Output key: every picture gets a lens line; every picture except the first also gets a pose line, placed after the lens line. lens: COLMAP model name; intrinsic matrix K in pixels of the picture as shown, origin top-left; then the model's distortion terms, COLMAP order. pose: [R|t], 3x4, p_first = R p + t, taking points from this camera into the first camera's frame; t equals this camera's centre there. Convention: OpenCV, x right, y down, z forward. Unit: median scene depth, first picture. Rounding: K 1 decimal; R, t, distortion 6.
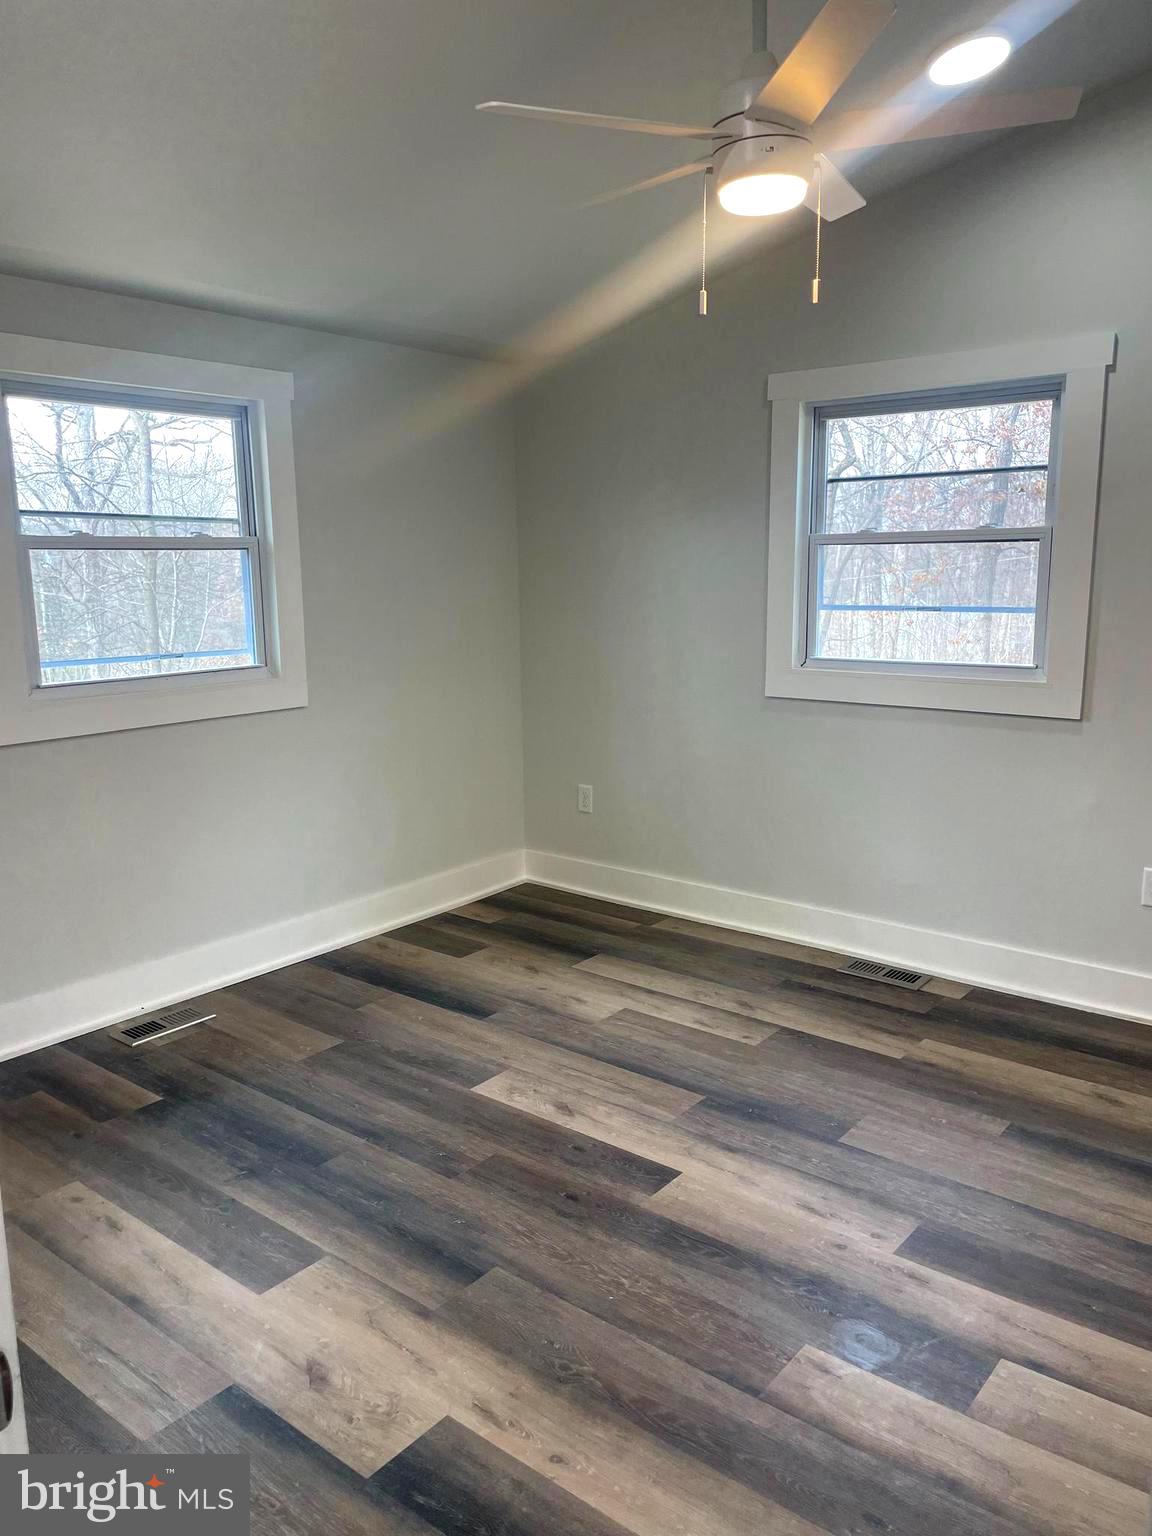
lens RADIAL K [[1173.2, 0, 580.1], [0, 1173.2, 763.9], [0, 0, 1]] dist [0.099296, -0.138712]
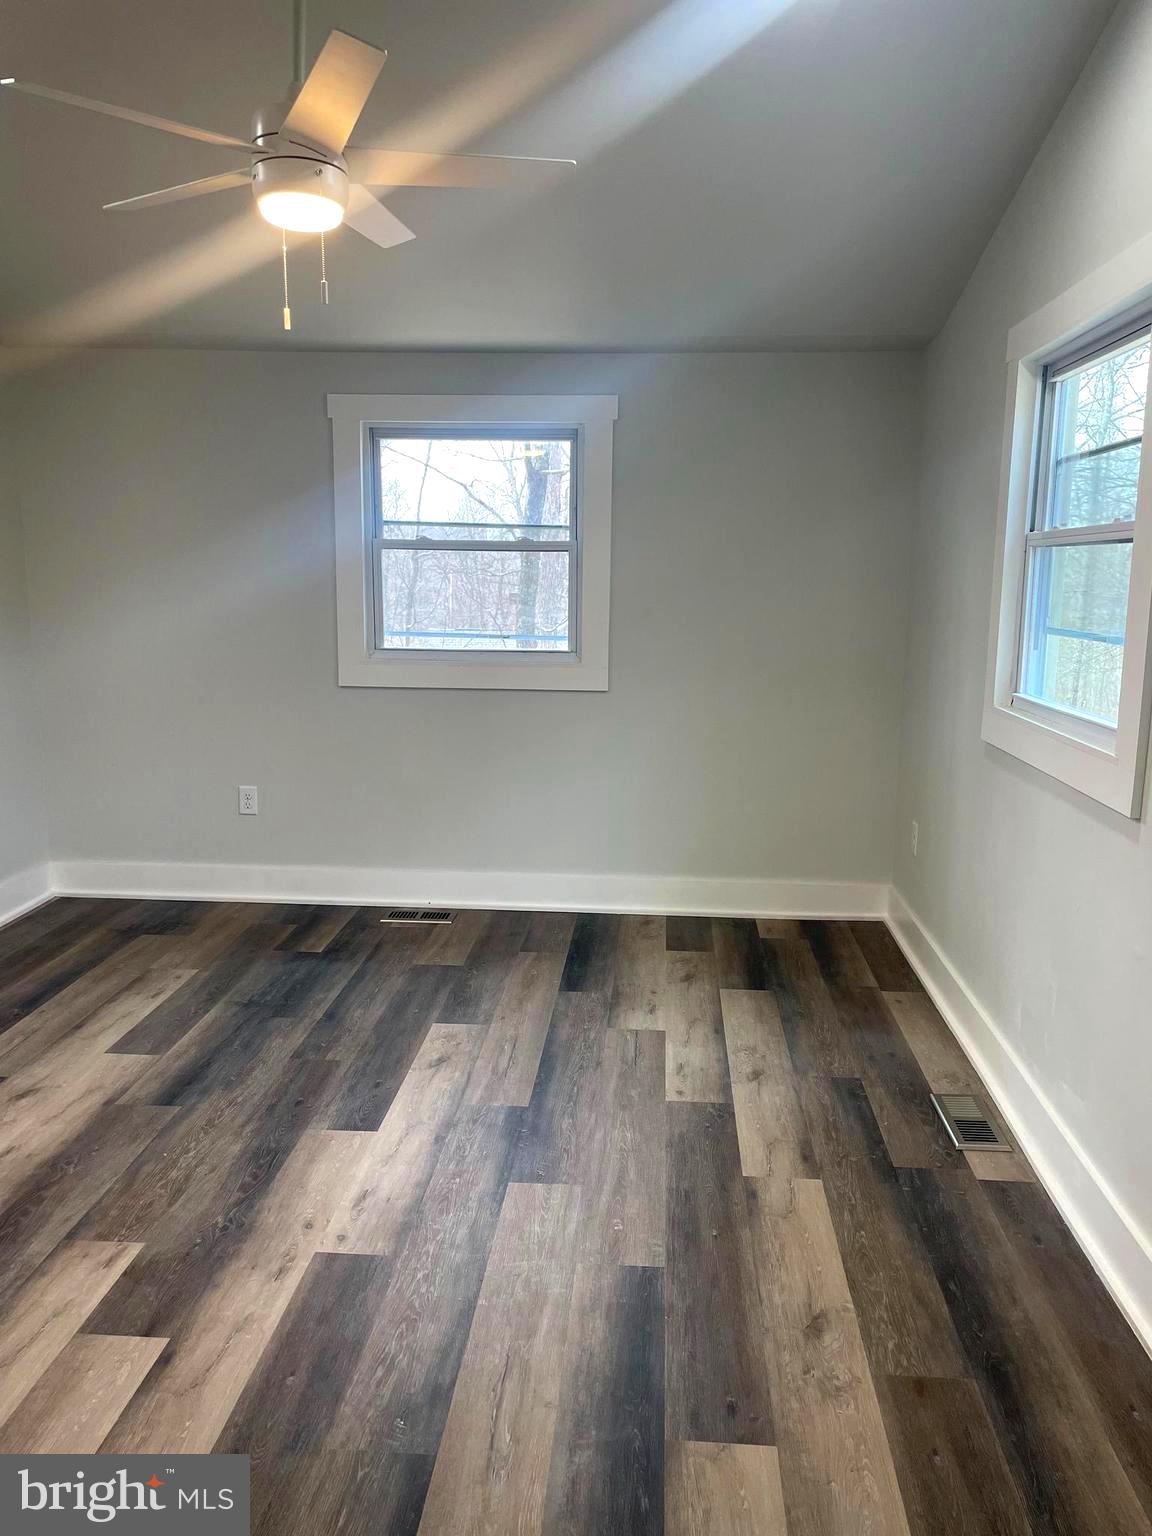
lens RADIAL K [[1173.2, 0, 580.1], [0, 1173.2, 763.9], [0, 0, 1]] dist [0.099296, -0.138712]
pose [[0.562958, 0.149227, -0.812902, 0.810410], [-0.160069, 0.984628, 0.069900, -0.065673], [0.810837, 0.090770, 0.578190, 0.410396]]
